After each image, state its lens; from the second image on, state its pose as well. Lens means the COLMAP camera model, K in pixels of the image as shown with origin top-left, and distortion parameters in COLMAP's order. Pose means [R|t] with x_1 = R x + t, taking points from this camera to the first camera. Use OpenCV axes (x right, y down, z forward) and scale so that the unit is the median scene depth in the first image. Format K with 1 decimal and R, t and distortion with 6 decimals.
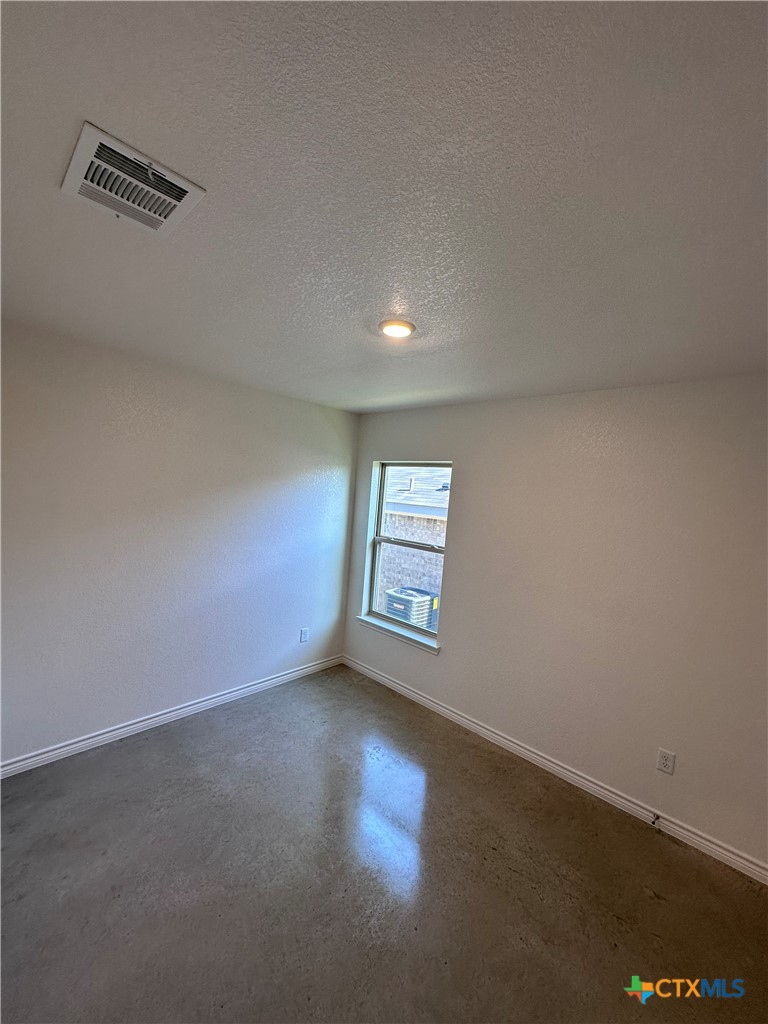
lens RADIAL K [[407.8, 0, 384.7], [0, 407.8, 511.7], [0, 0, 1]] dist [-0.003054, 0.000614]
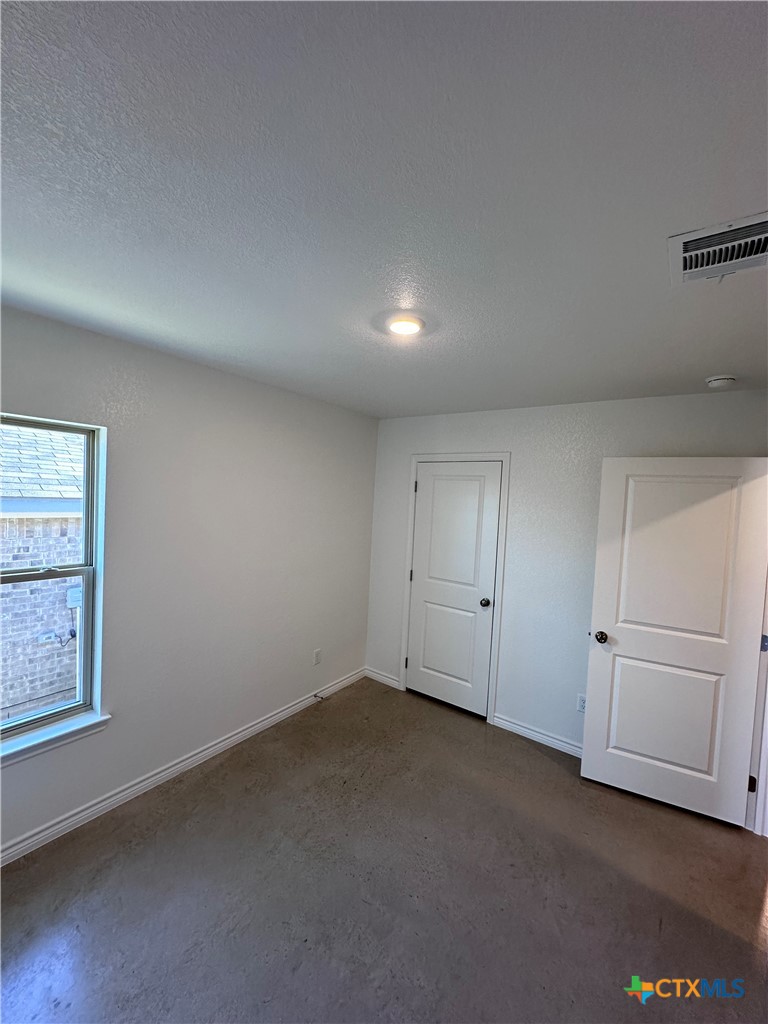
lens RADIAL K [[407.8, 0, 384.7], [0, 407.8, 511.7], [0, 0, 1]] dist [-0.003054, 0.000614]
pose [[-0.121234, -0.123895, 0.984862, -0.754835], [-0.010324, 0.992284, 0.123558, -0.109236], [-0.992570, 0.004812, -0.121578, 0.924470]]
